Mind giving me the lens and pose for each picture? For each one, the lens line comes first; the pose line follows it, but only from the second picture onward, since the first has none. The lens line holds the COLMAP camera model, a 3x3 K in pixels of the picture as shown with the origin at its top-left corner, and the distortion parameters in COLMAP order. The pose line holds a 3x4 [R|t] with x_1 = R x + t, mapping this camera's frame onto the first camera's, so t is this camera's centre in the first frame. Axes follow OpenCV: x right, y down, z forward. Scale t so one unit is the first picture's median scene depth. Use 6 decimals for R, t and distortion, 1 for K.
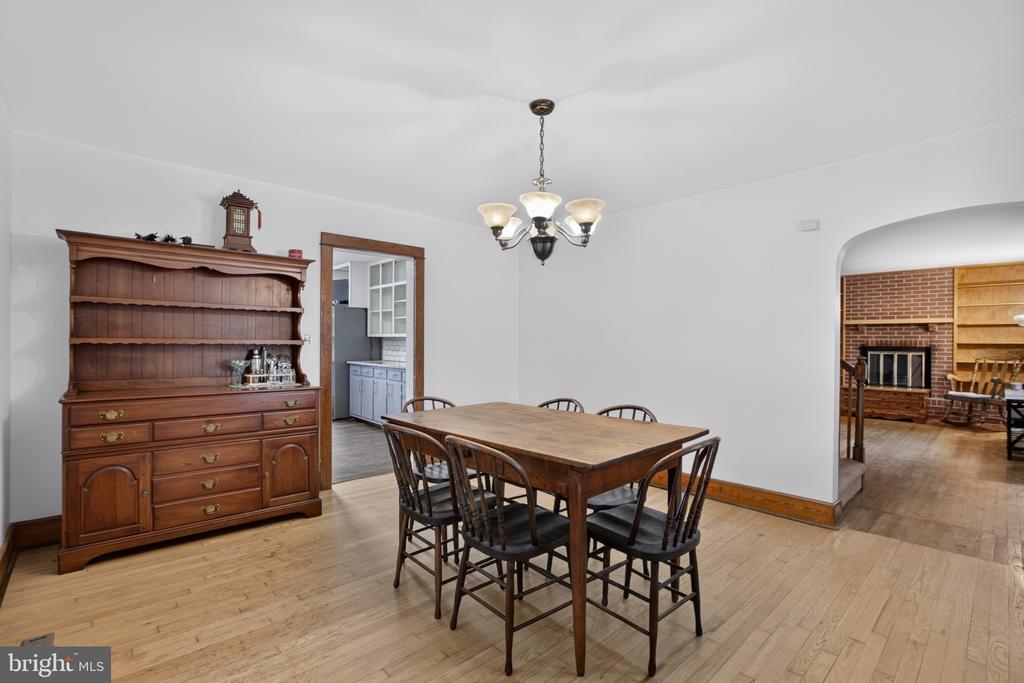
lens RADIAL K [[464.7, 0, 514.2], [0, 464.7, 342.3], [0, 0, 1]] dist [-0.055329, 0.019693]
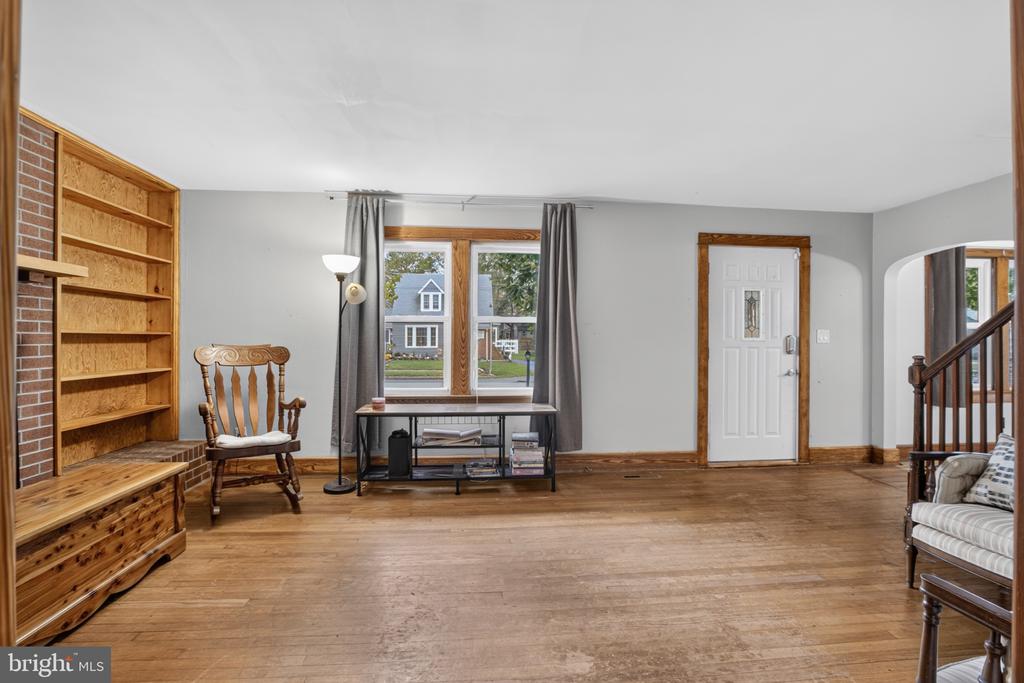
lens RADIAL K [[469.6, 0, 511.4], [0, 469.6, 339.6], [0, 0, 1]] dist [-0.061323, 0.021450]
pose [[-0.802002, -0.008127, 0.597266, 0.445874], [-0.005052, 0.999964, 0.006823, 0.004052], [-0.597300, 0.002454, -0.802014, 1.064920]]
